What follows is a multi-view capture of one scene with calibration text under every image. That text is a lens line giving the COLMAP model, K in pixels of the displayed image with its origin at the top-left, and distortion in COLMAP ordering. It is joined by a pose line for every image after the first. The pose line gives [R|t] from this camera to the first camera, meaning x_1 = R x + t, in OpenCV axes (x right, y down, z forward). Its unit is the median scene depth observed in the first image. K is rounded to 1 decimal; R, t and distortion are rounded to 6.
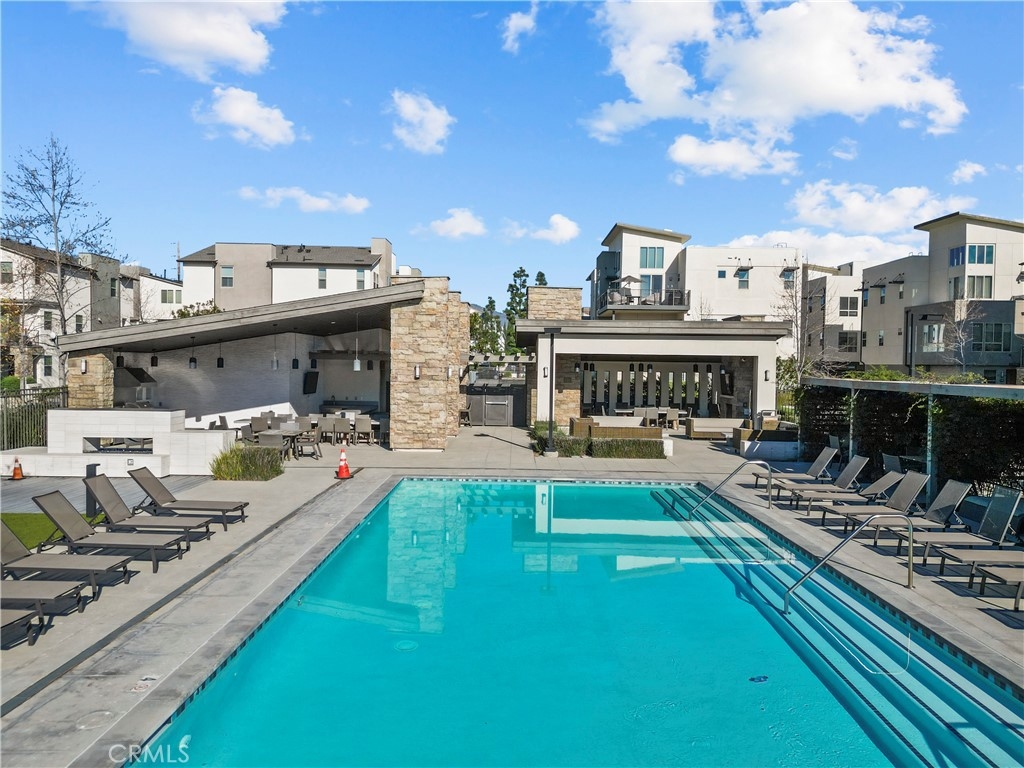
lens RADIAL K [[723.8, 0, 512.0], [0, 723.8, 384.0], [0, 0, 1]] dist [0.094223, -0.108375]
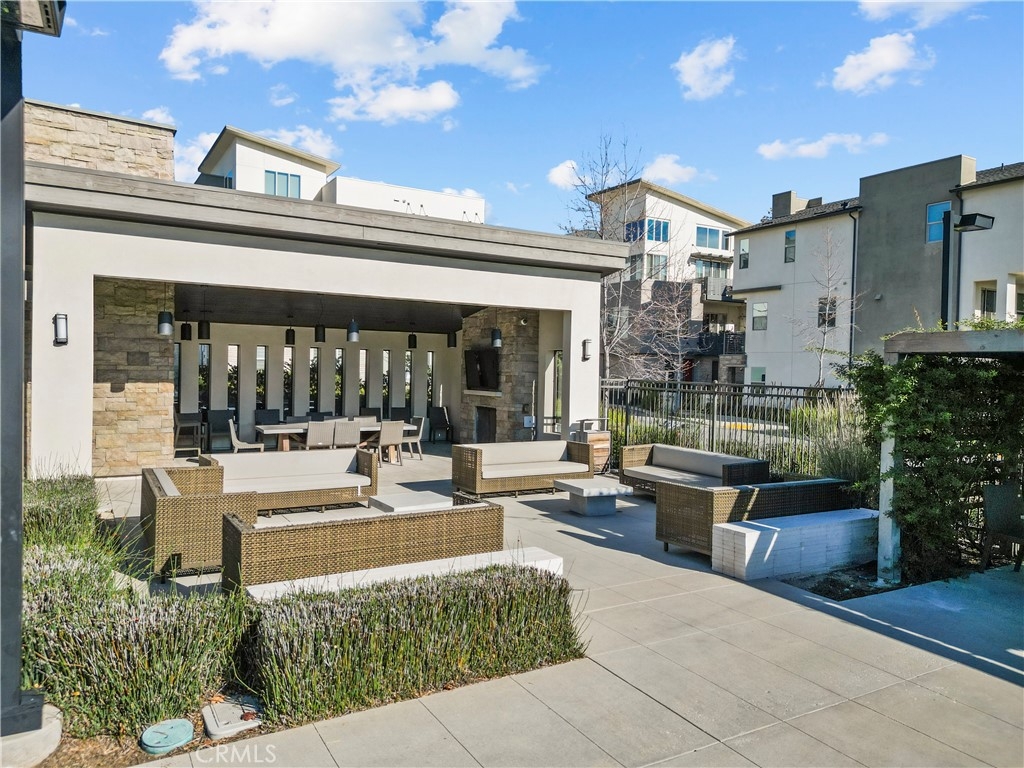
lens RADIAL K [[723.8, 0, 512.0], [0, 723.8, 384.0], [0, 0, 1]] dist [0.094223, -0.108375]
pose [[0.860342, -0.009988, 0.509619, 0.043649], [0.008398, 0.999950, 0.005419, 0.007327], [-0.509648, -0.000382, 0.860383, 0.504303]]
